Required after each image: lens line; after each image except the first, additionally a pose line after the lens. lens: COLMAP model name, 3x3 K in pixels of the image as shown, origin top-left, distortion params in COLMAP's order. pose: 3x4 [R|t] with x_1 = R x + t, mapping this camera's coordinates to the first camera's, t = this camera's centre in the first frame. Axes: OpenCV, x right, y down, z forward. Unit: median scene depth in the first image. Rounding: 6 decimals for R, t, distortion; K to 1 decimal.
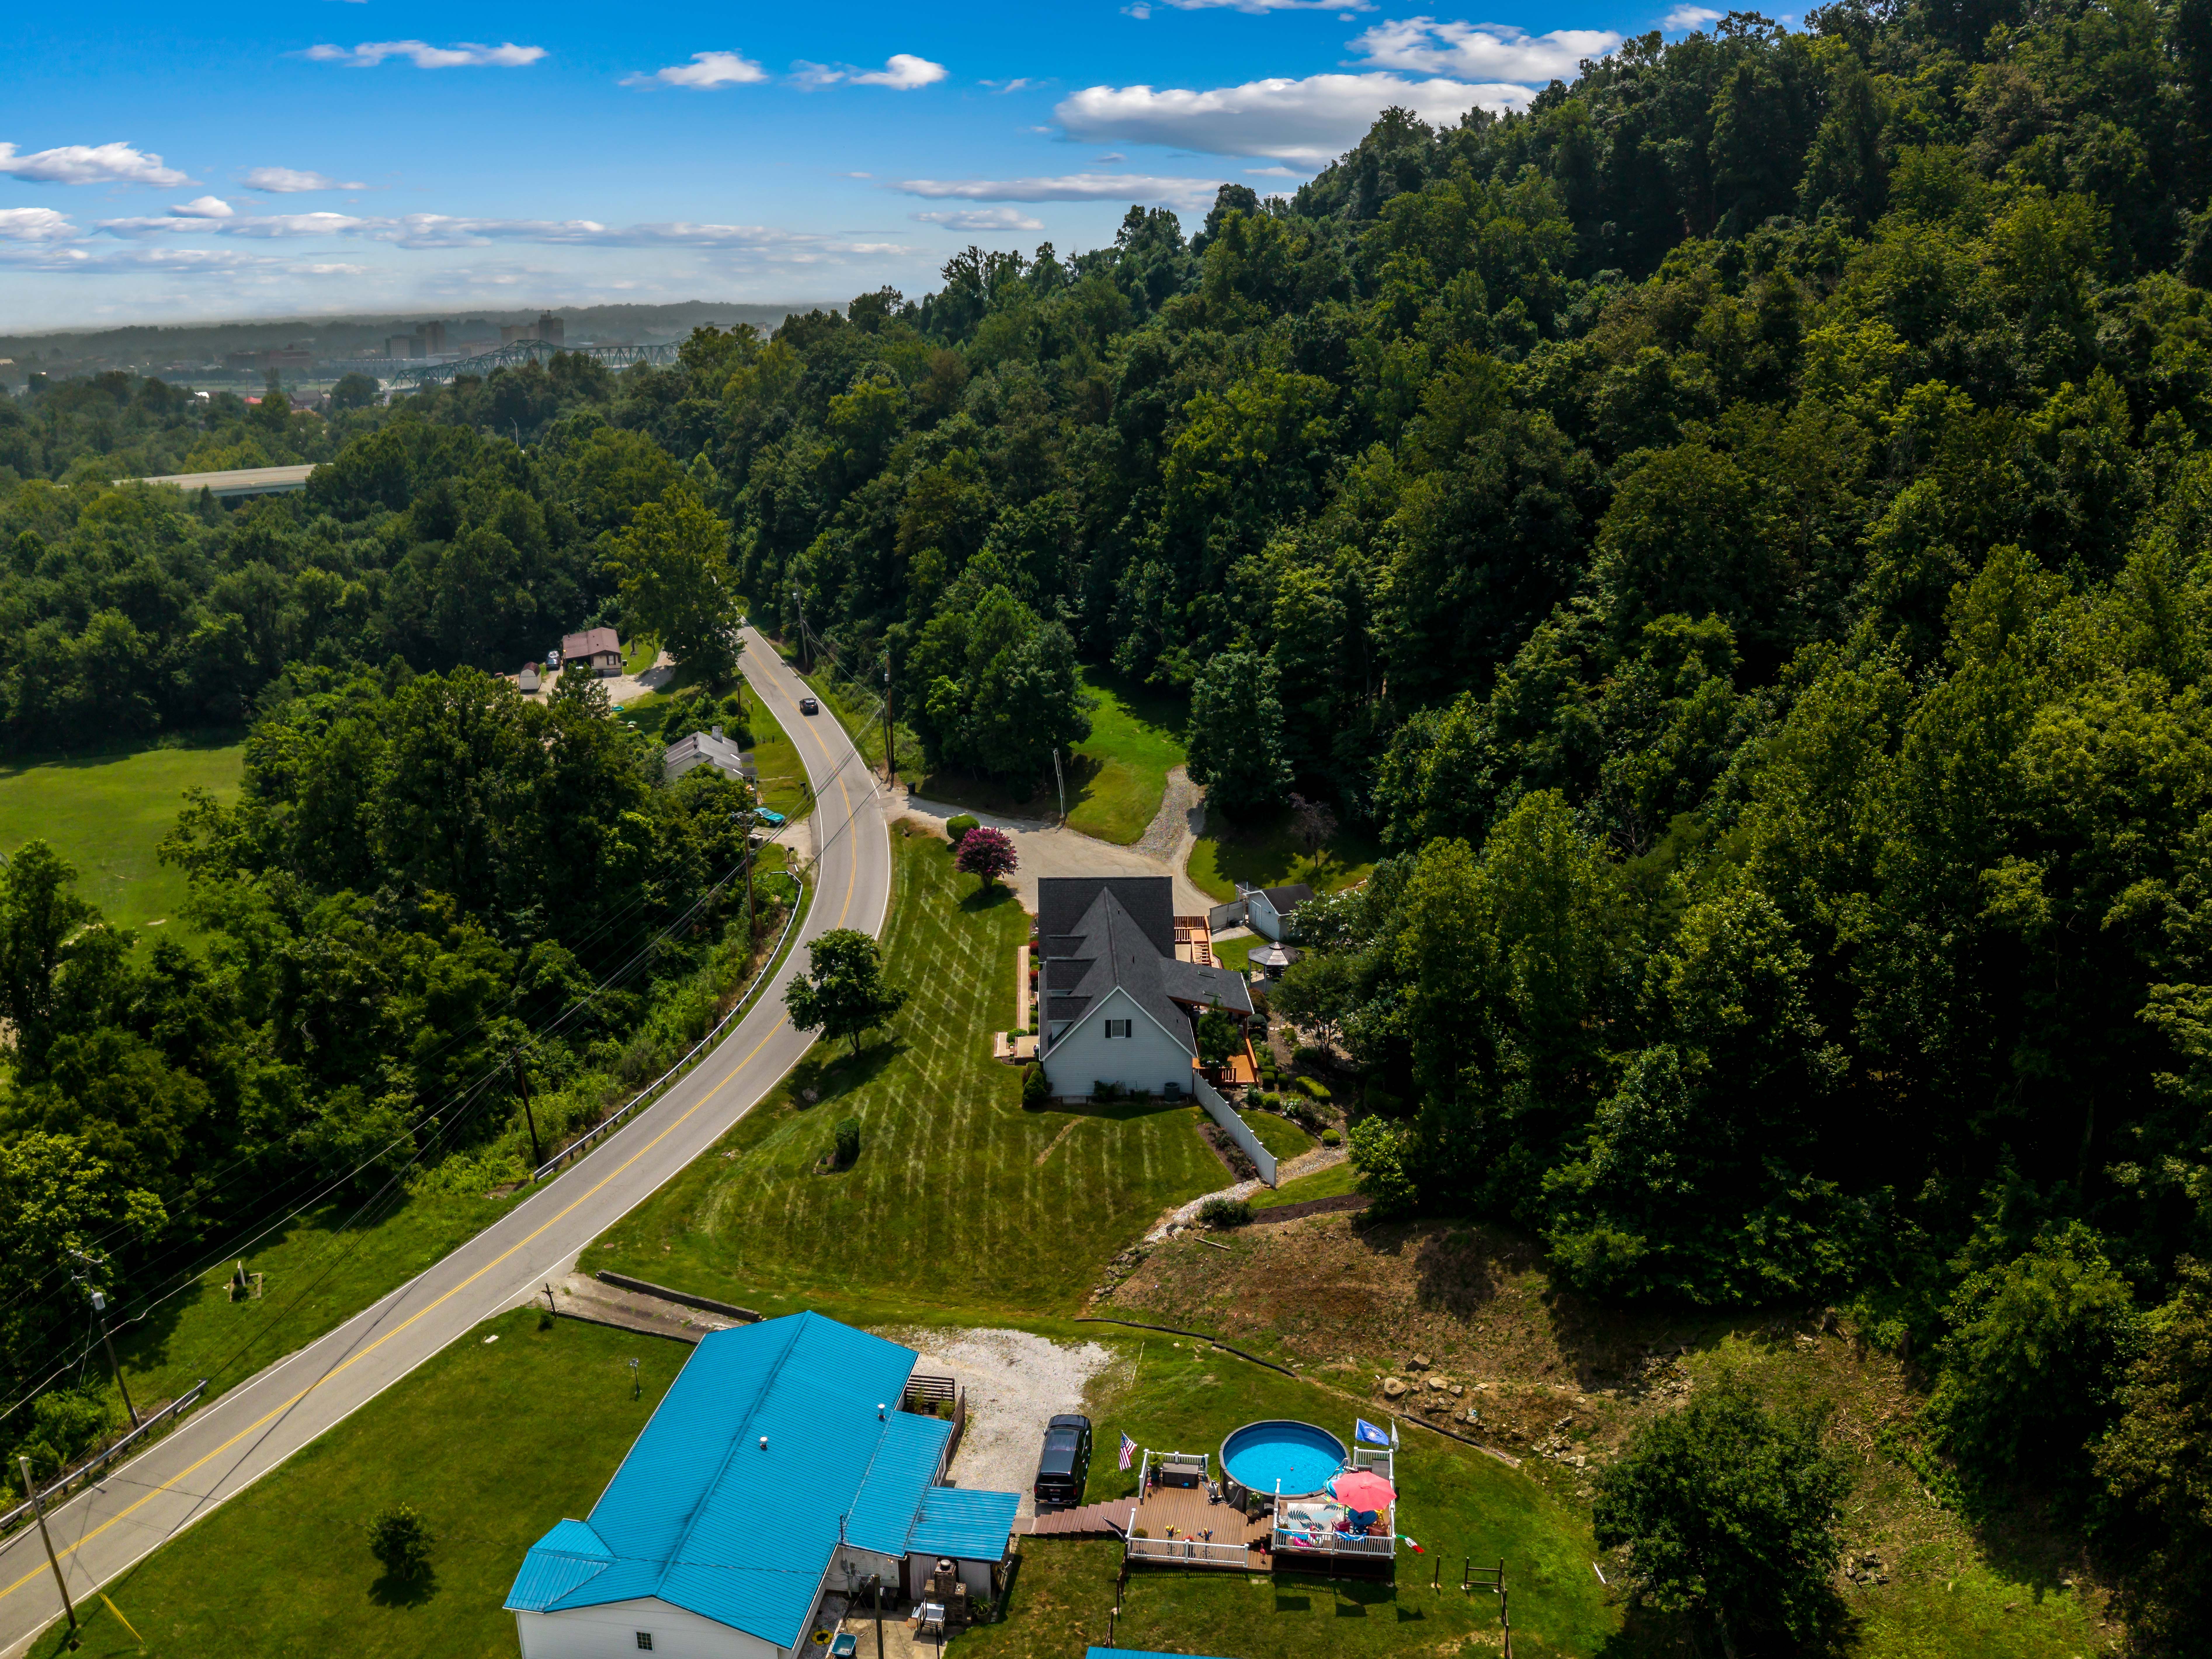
lens RADIAL K [[1786.9, 0, 1116.8], [0, 1786.9, 831.1], [0, 0, 1]] dist [-0.155458, 0.034085]
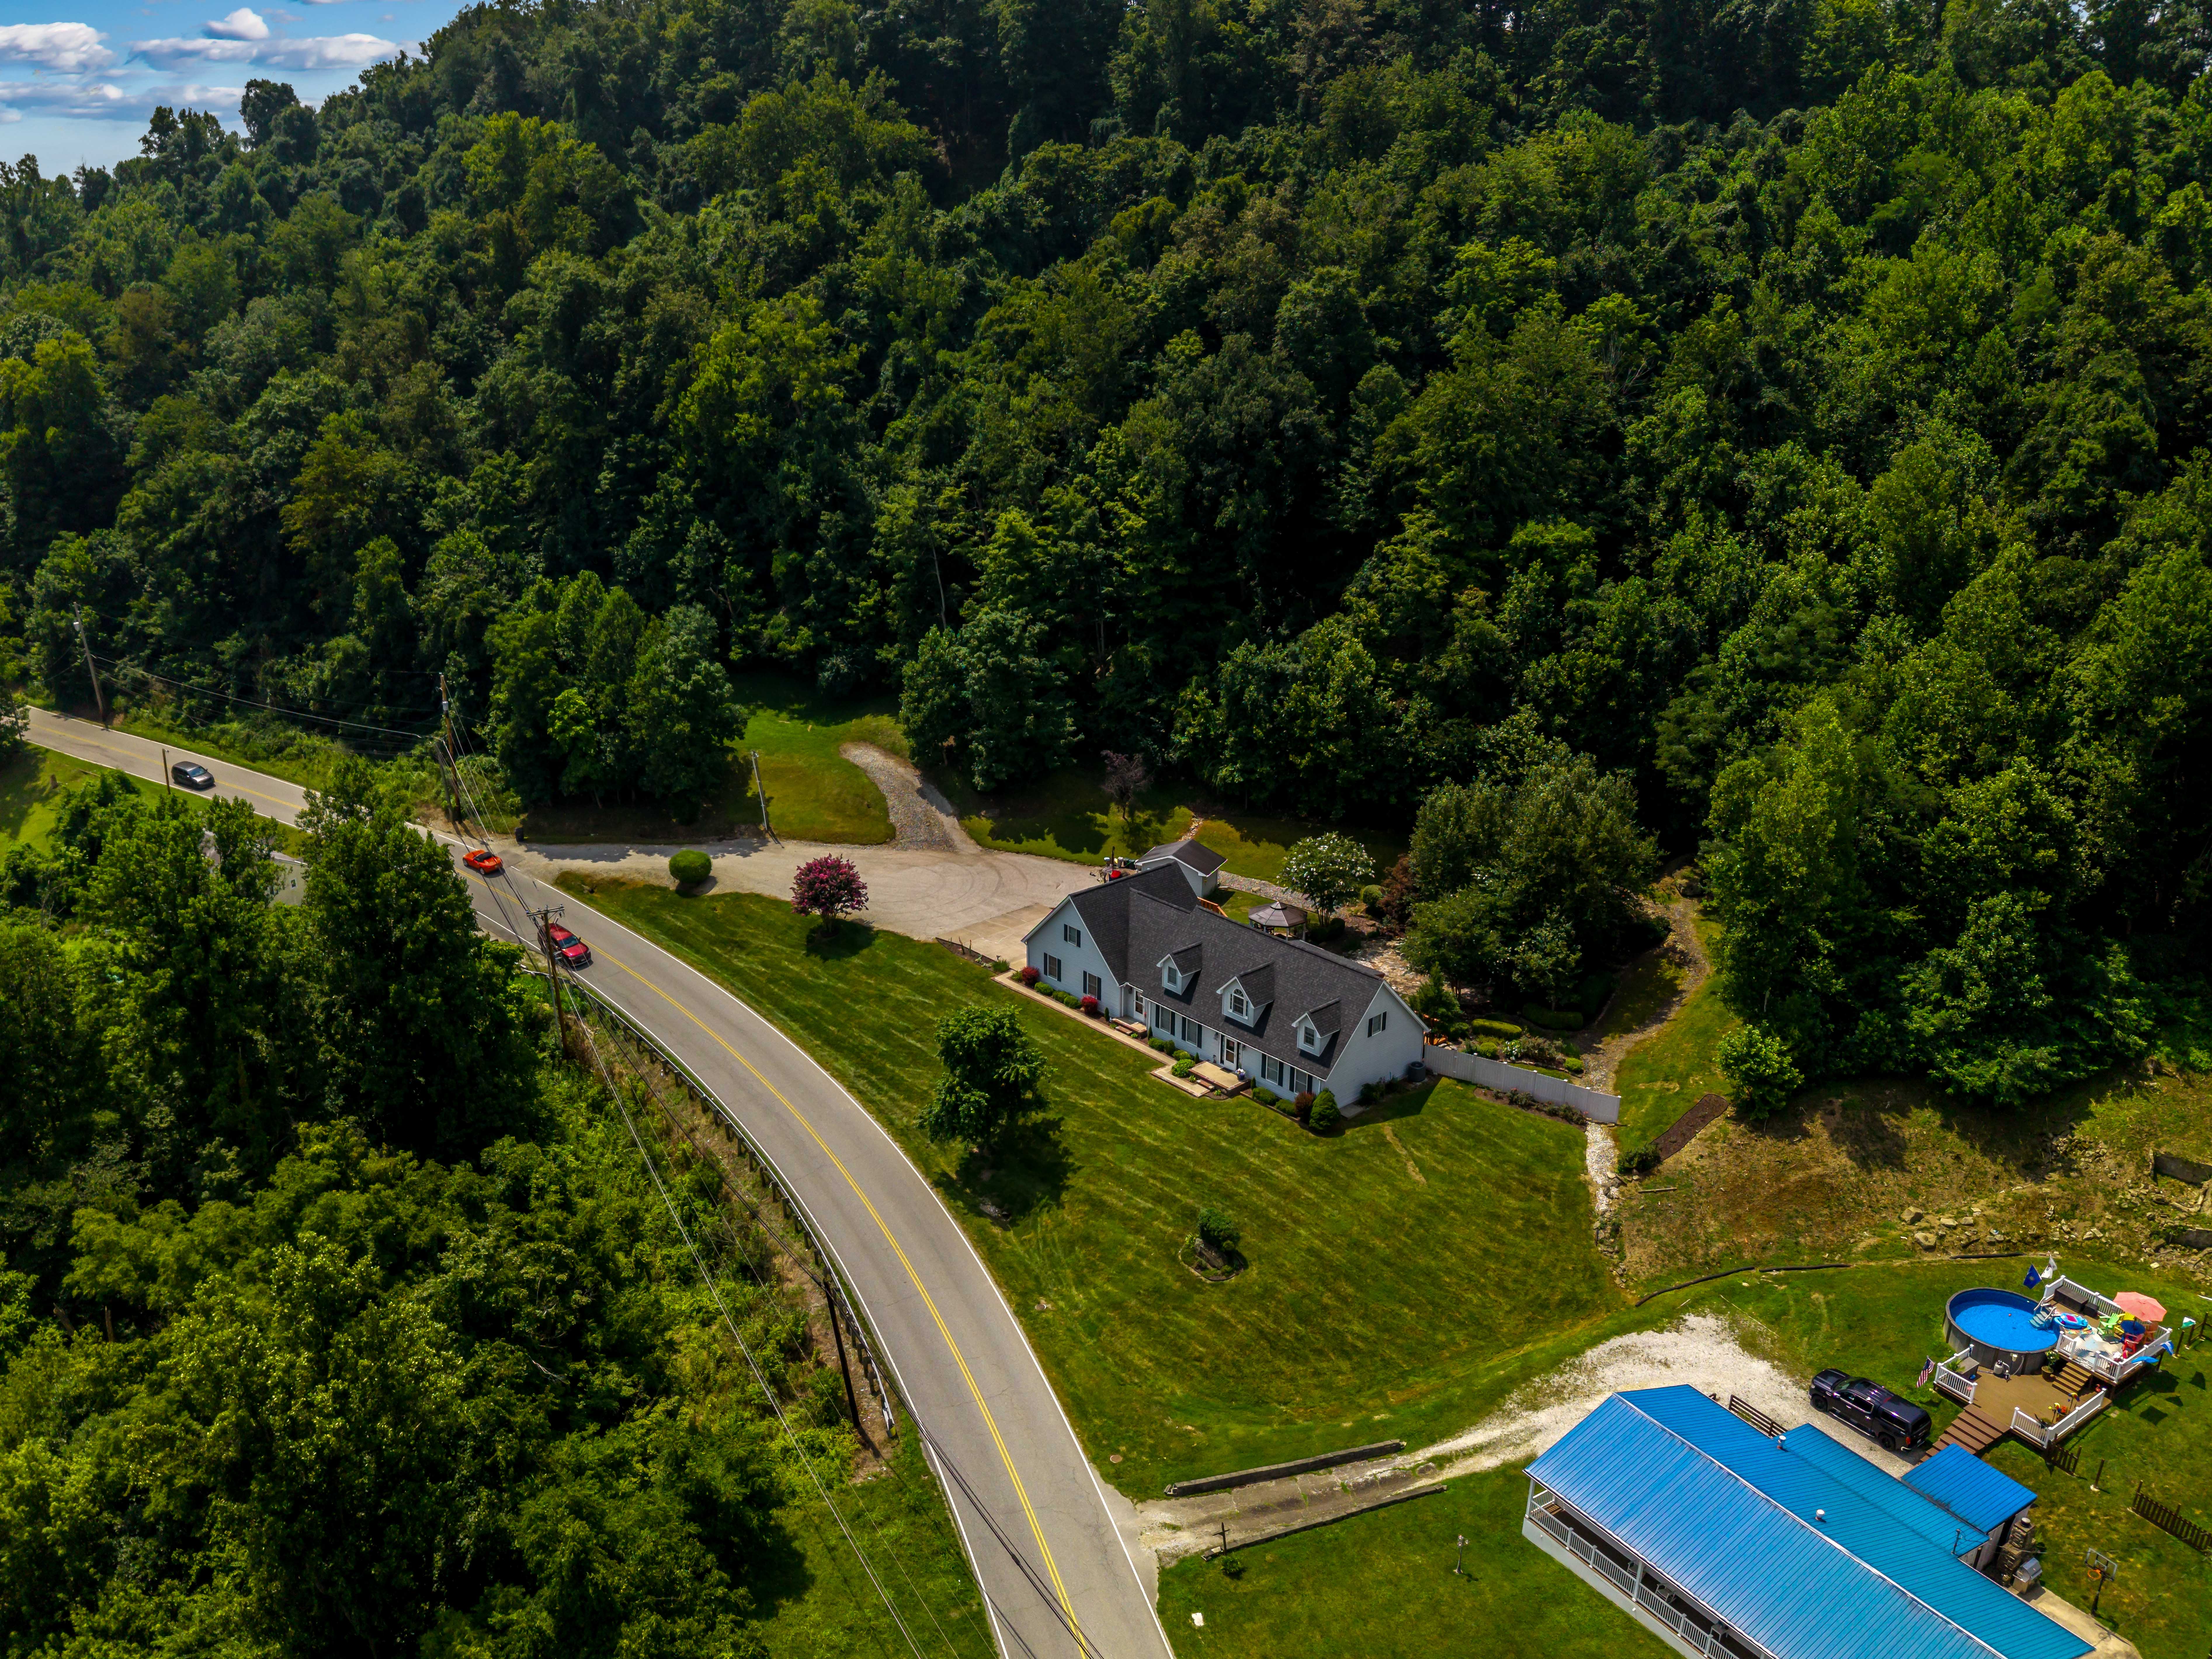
lens RADIAL K [[1786.9, 0, 1110.7], [0, 1786.9, 828.5], [0, 0, 1]] dist [-0.155458, 0.034085]
pose [[0.765354, -0.210870, 0.608084, -0.611530], [0.172025, 0.977453, 0.122443, -0.121627], [-0.620194, 0.010894, 0.784373, 0.315669]]
